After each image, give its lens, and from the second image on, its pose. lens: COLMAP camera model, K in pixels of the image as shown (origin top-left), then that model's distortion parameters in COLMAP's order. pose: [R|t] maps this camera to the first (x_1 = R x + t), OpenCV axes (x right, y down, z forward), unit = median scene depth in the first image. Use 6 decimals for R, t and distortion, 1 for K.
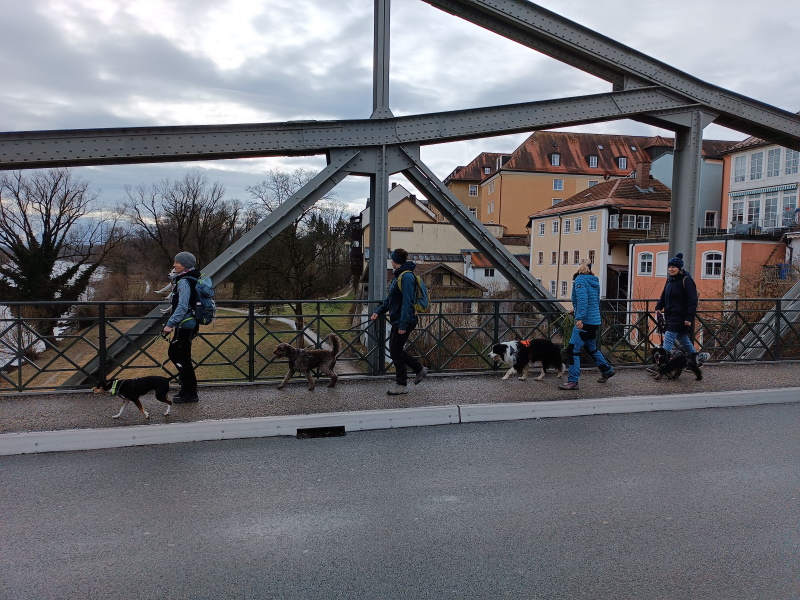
lens RADIAL K [[614.7, 0, 396.0], [0, 614.7, 304.9], [0, 0, 1]] dist [0.027798, -0.010288]
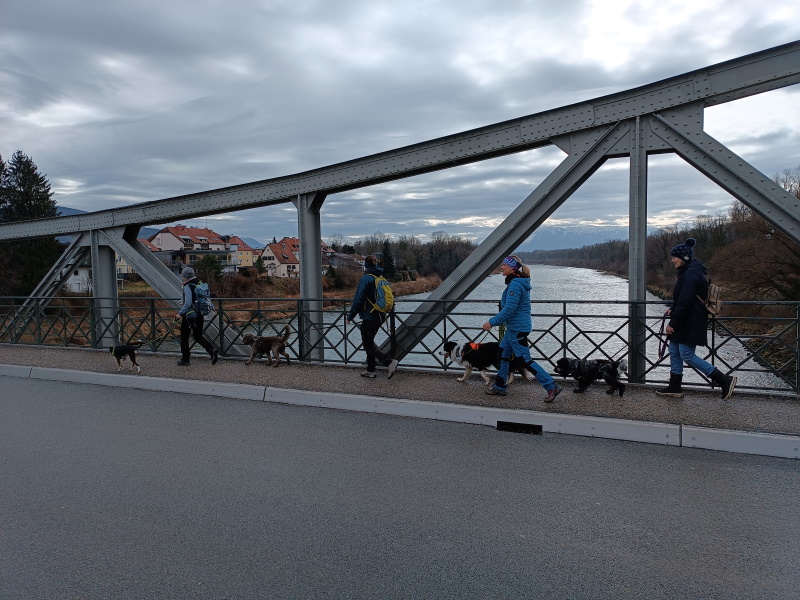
lens RADIAL K [[614.7, 0, 399.4], [0, 614.7, 295.2], [0, 0, 1]] dist [0.027798, -0.010288]
pose [[0.690923, 0.004619, -0.722913, 0.453124], [-0.013664, 0.999884, -0.006670, -0.005520], [0.722799, 0.014486, 0.690907, 0.127246]]
